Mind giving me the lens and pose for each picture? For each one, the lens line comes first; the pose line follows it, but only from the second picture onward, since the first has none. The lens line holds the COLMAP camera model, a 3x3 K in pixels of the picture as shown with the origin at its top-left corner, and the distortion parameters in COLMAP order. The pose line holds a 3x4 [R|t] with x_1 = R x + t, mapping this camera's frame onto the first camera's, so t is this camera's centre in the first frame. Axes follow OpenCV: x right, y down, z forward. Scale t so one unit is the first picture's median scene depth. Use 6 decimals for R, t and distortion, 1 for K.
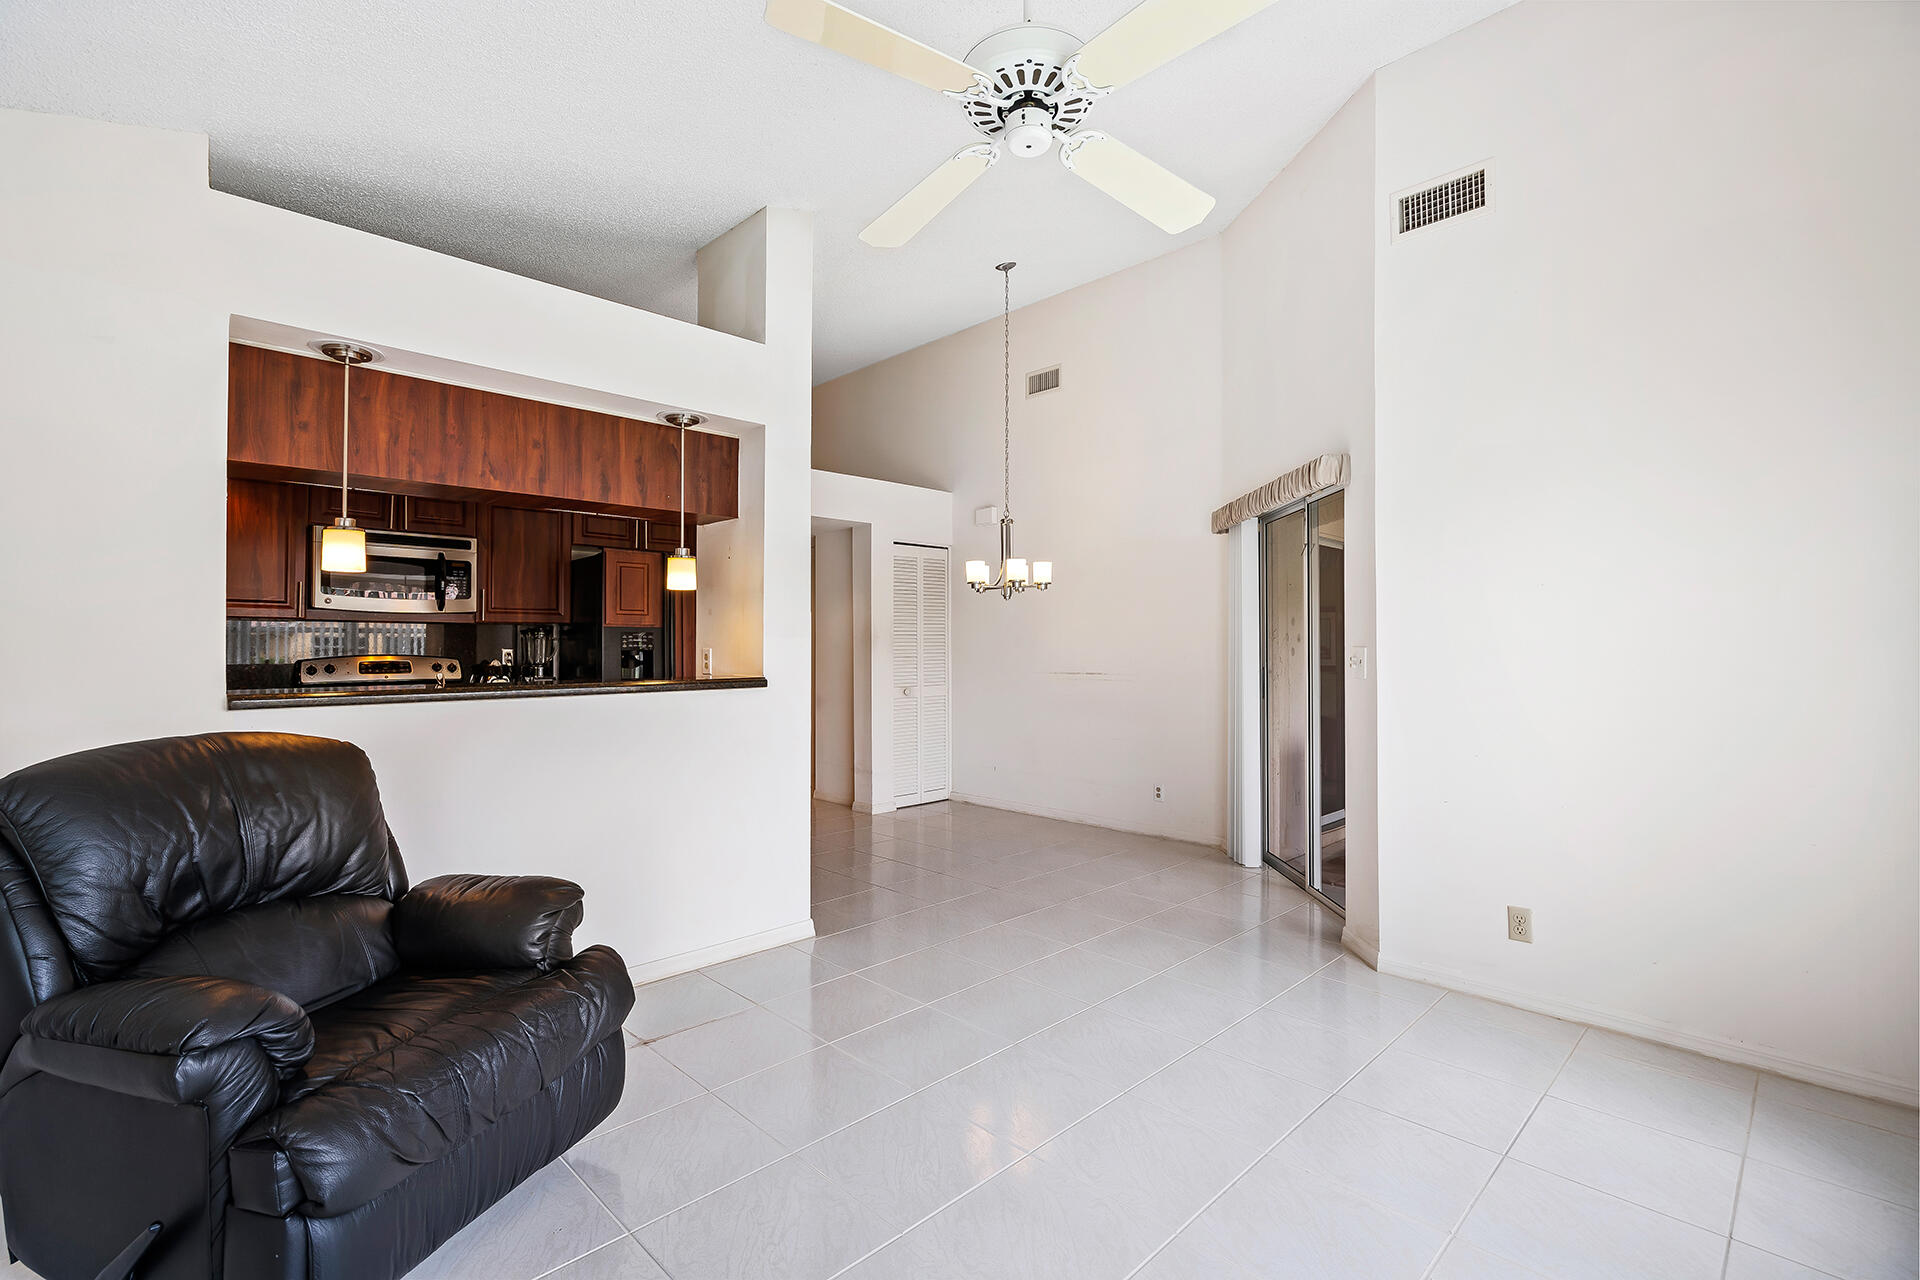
lens RADIAL K [[879.7, 0, 959.4], [0, 879.7, 639.4], [0, 0, 1]] dist [-0.002791, 0.000084]
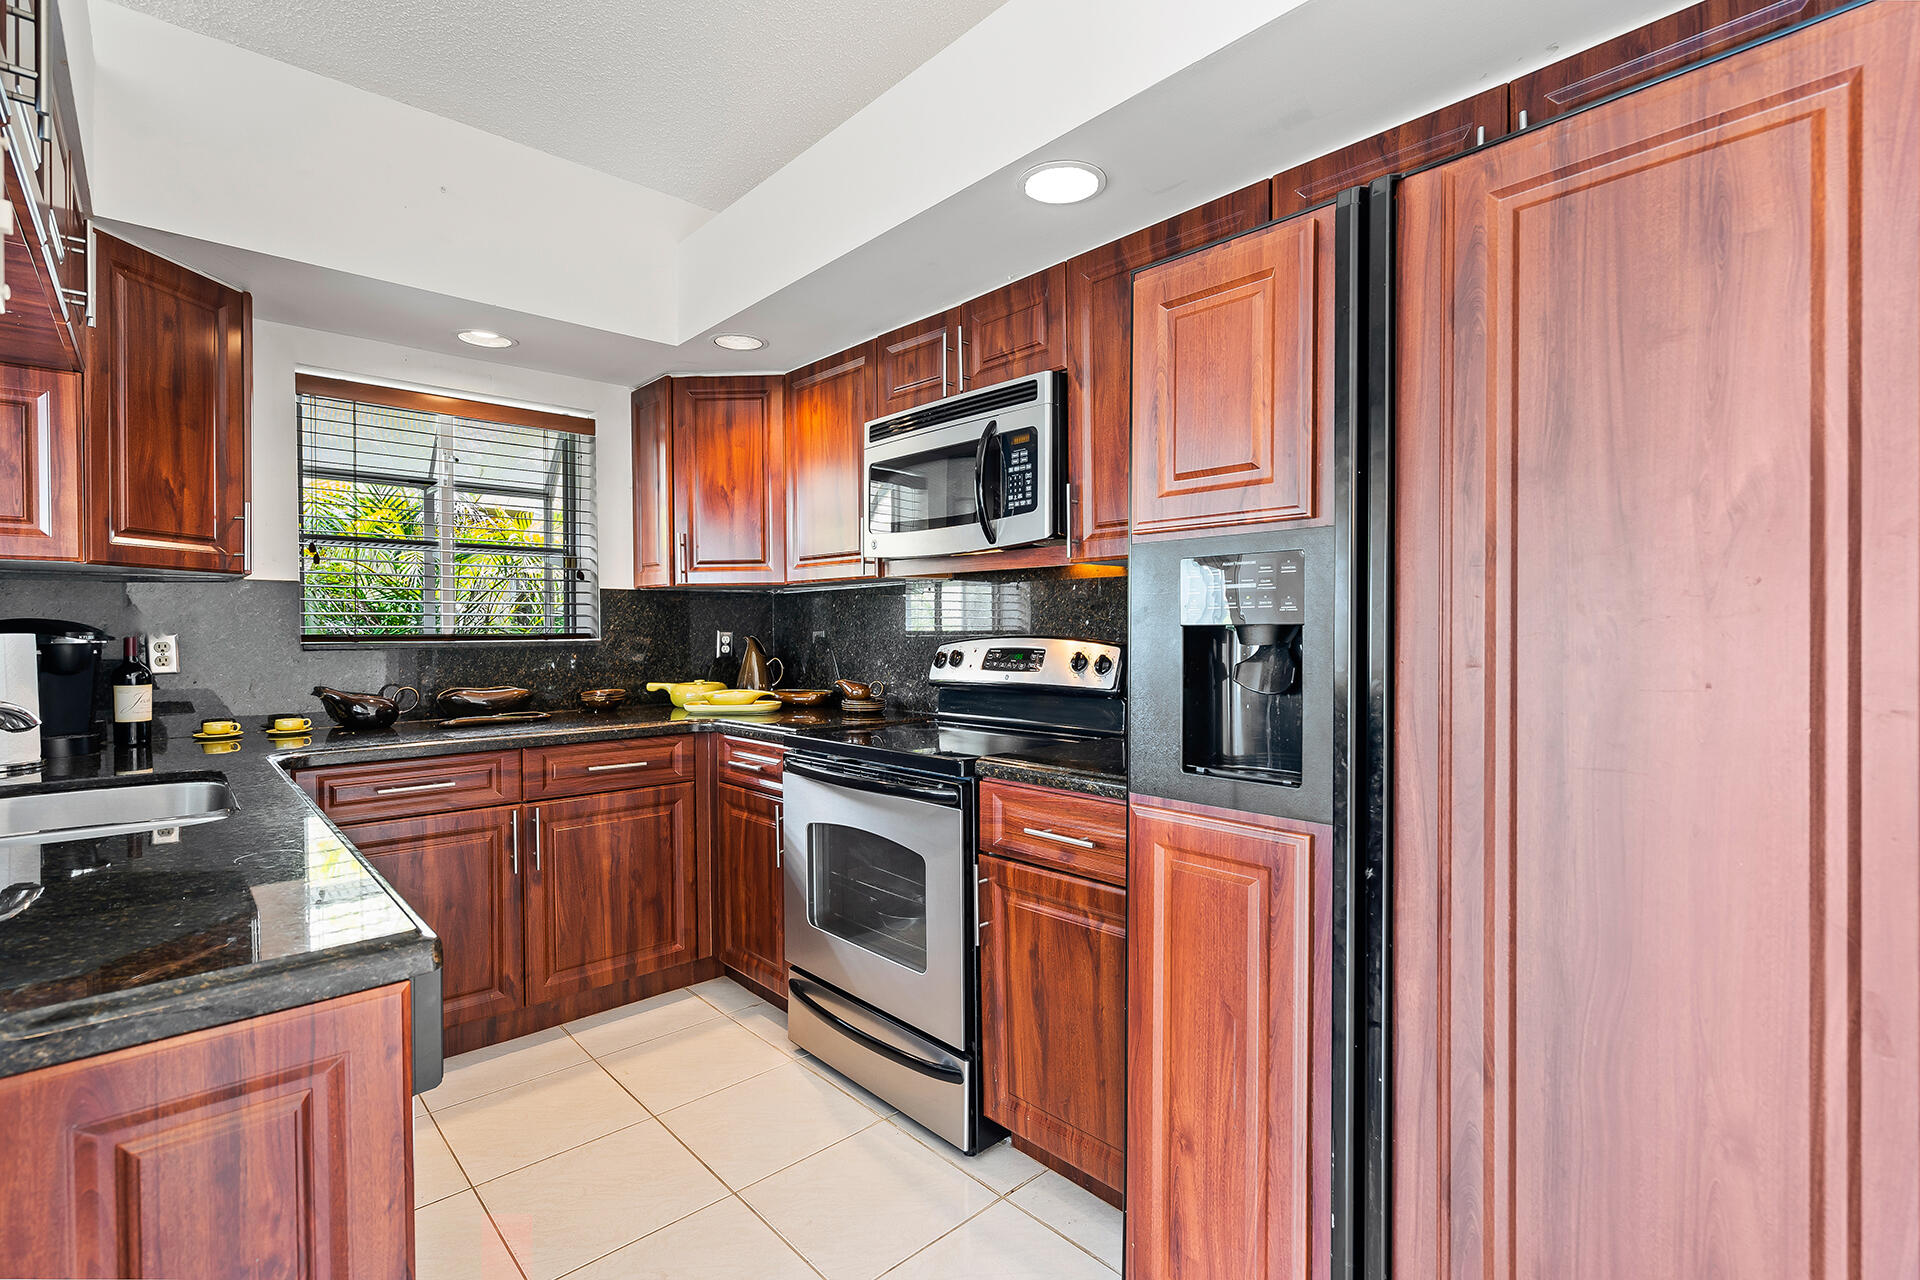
lens RADIAL K [[879.7, 0, 953.6], [0, 879.7, 638.1], [0, 0, 1]] dist [-0.002791, 0.000084]
pose [[-0.049719, 0.009387, -0.998719, -0.110481], [0.012079, 0.999888, 0.008797, 0.013906], [0.998690, -0.011627, -0.049827, 0.980594]]
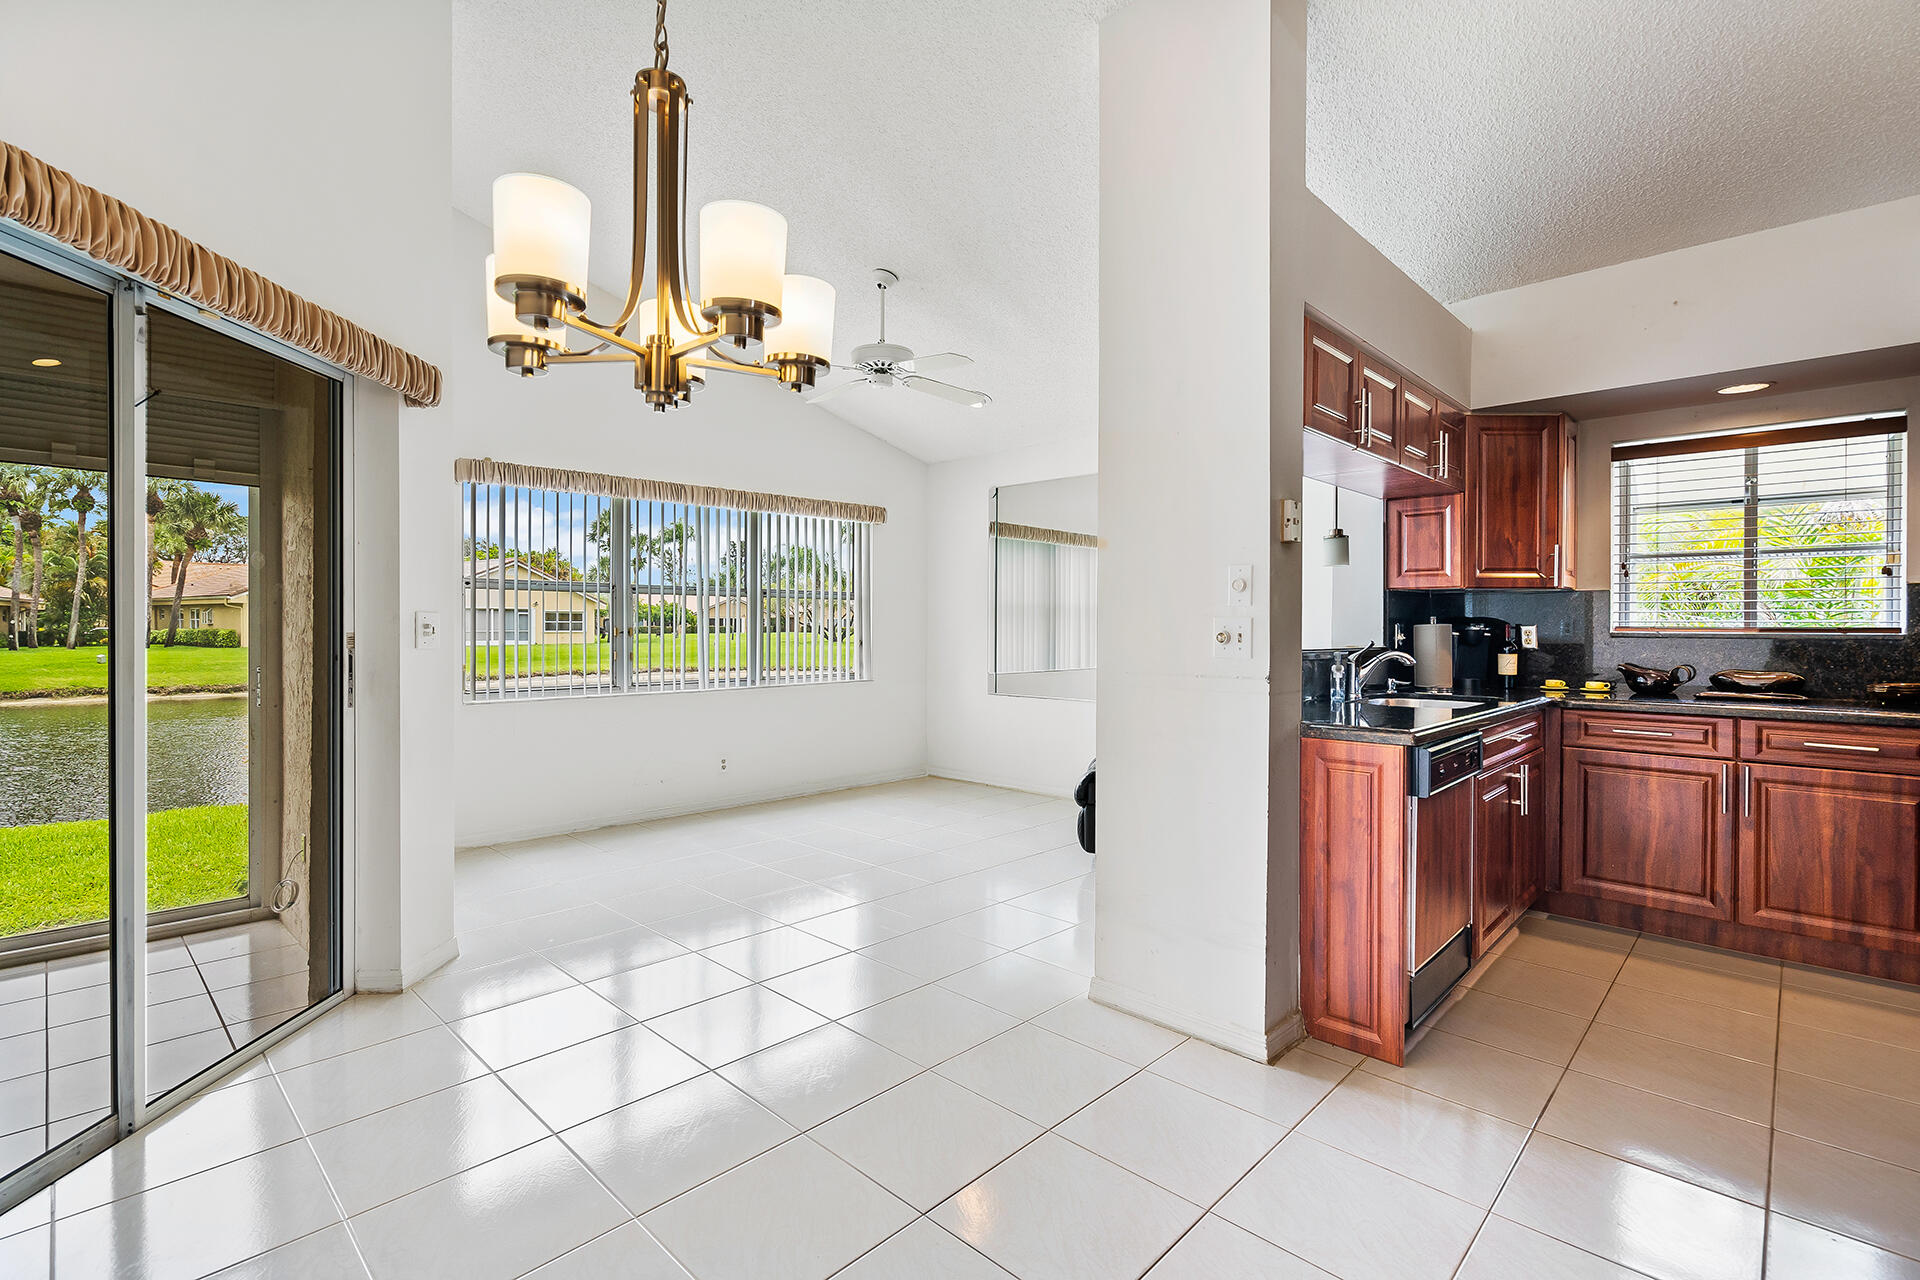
lens RADIAL K [[879.7, 0, 959.4], [0, 879.7, 632.3], [0, 0, 1]] dist [-0.002791, 0.000084]
pose [[-0.999745, -0.006855, -0.021520, 0.022844], [-0.006898, 0.999974, 0.001939, 0.022495], [0.021506, 0.002087, -0.999767, 1.523607]]
